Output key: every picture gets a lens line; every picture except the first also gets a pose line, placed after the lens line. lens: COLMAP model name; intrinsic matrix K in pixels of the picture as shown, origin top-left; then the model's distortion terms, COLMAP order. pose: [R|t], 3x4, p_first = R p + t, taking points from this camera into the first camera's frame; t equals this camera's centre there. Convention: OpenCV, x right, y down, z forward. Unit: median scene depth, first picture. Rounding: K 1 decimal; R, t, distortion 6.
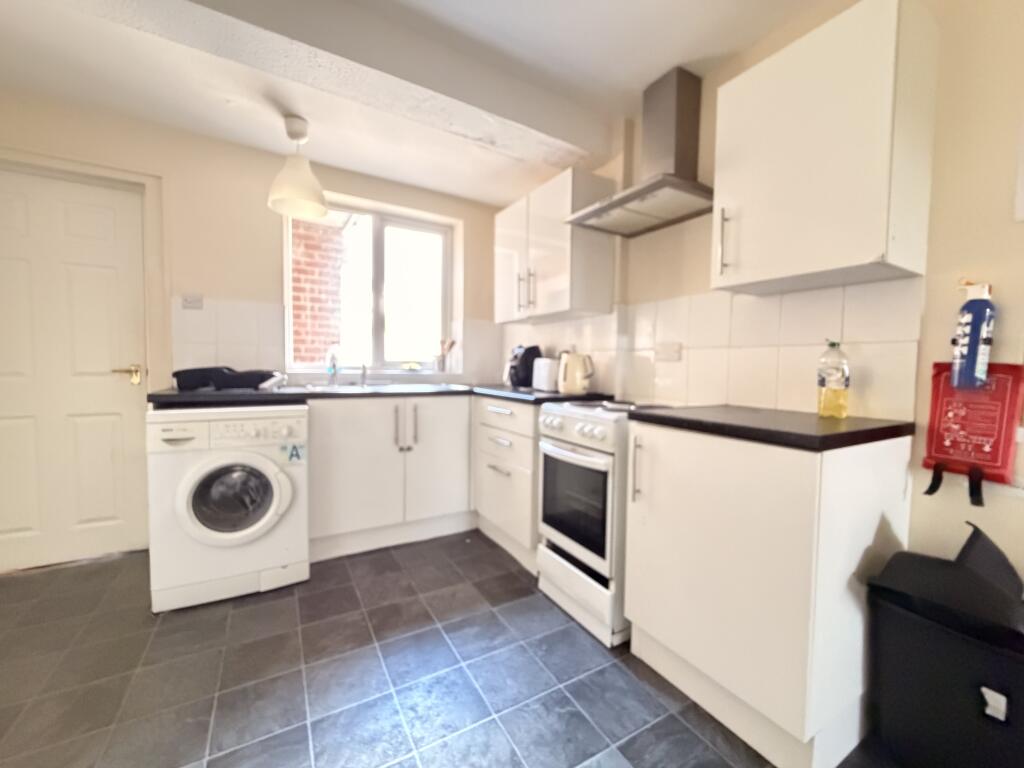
lens RADIAL K [[408.2, 0, 506.1], [0, 408.2, 386.5], [0, 0, 1]] dist [0.000362, 0.000158]
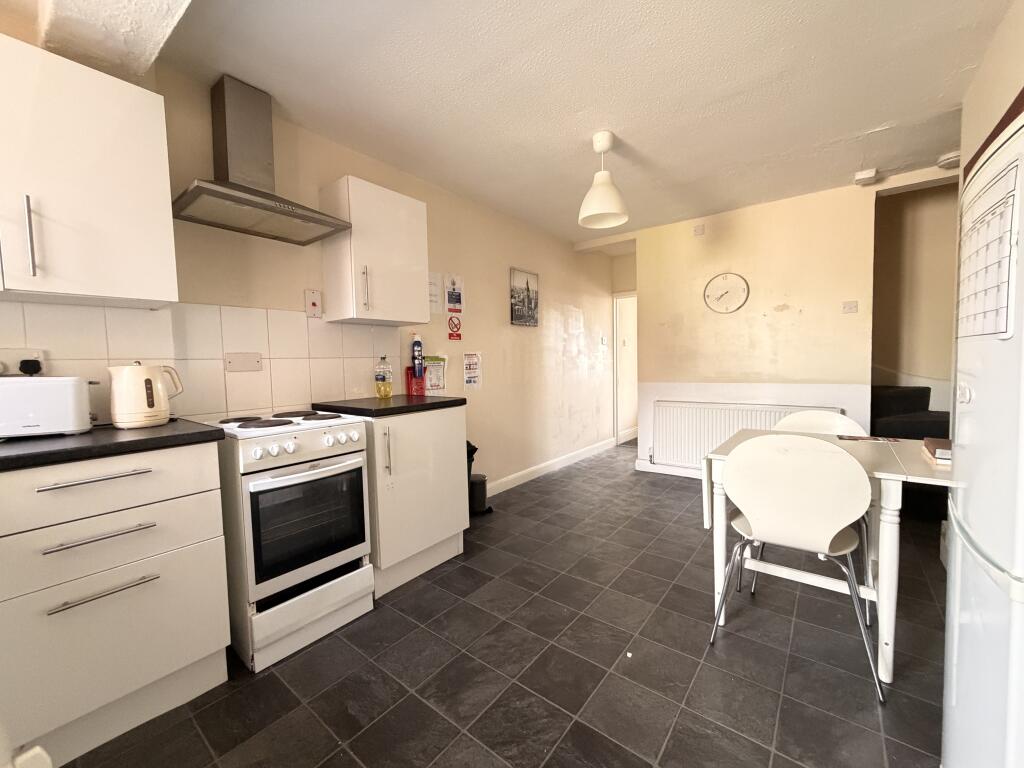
lens RADIAL K [[408.2, 0, 509.5], [0, 408.2, 382.4], [0, 0, 1]] dist [0.000362, 0.000158]
pose [[-0.366838, -0.061145, 0.928273, -0.968243], [0.062345, 0.993978, 0.090111, -0.108589], [-0.928193, 0.090930, -0.360817, 0.992481]]
